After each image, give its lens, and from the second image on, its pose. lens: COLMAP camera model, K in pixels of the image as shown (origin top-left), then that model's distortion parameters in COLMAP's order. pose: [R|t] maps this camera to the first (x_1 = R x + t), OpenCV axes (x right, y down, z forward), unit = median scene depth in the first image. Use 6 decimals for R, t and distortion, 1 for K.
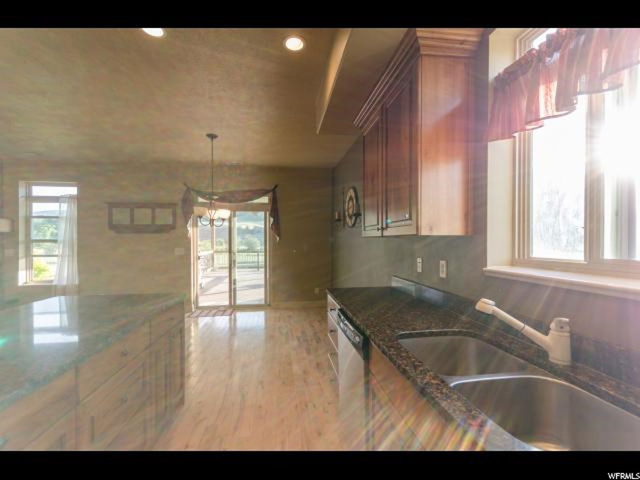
lens RADIAL K [[277.9, 0, 320.1], [0, 277.9, 242.4], [0, 0, 1]] dist [0.007324, 0.000031]
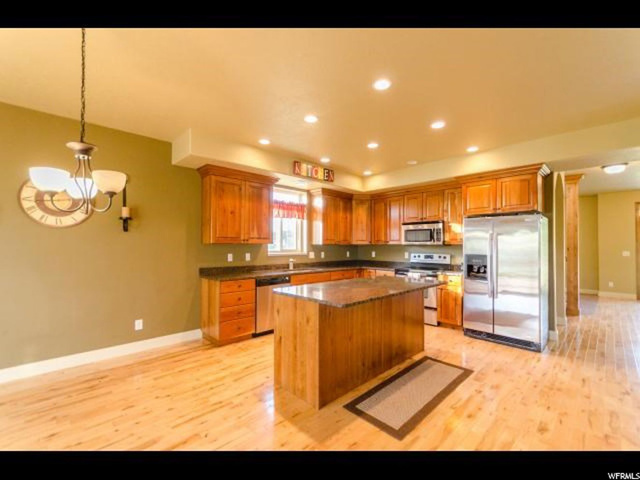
lens RADIAL K [[277.9, 0, 320.1], [0, 277.9, 242.4], [0, 0, 1]] dist [0.007324, 0.000031]
pose [[-0.608096, 0.005847, 0.793842, -0.911124], [0.000171, 0.999974, -0.007234, -0.009344], [-0.793864, -0.004264, -0.608081, 0.933221]]
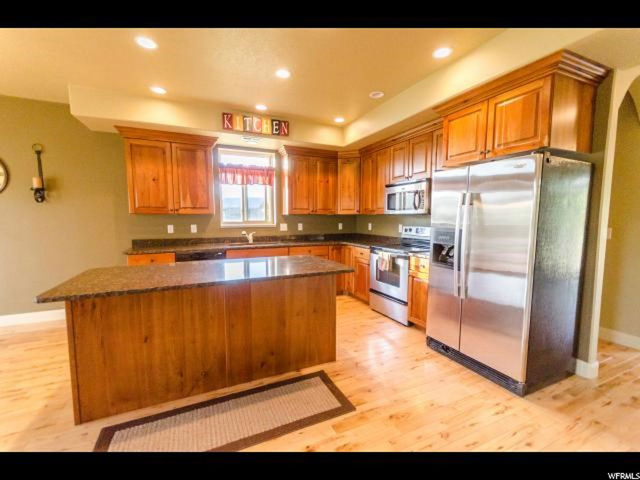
lens RADIAL K [[277.9, 0, 320.1], [0, 277.9, 242.4], [0, 0, 1]] dist [0.007324, 0.000031]
pose [[-0.315540, -0.086882, 0.944926, -0.975980], [0.005635, 0.995611, 0.093423, -0.001381], [-0.948896, 0.034803, -0.313665, 0.335093]]
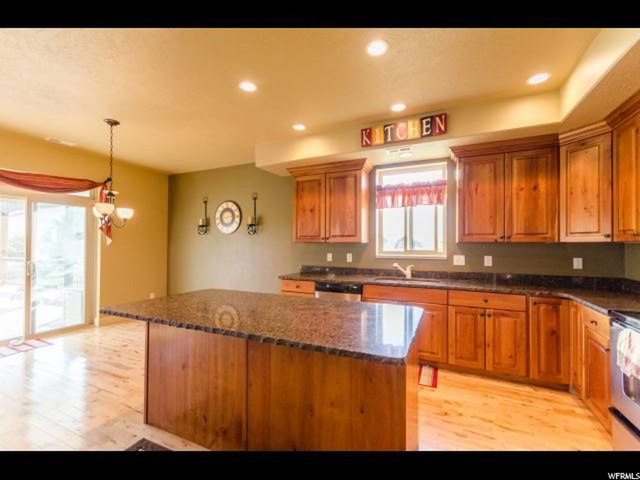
lens RADIAL K [[277.9, 0, 320.1], [0, 277.9, 242.4], [0, 0, 1]] dist [0.007324, 0.000031]
pose [[0.519332, 0.008749, 0.854528, -0.730443], [0.001393, 0.999938, -0.011084, -0.001626], [-0.854571, 0.006947, 0.519287, 0.016308]]
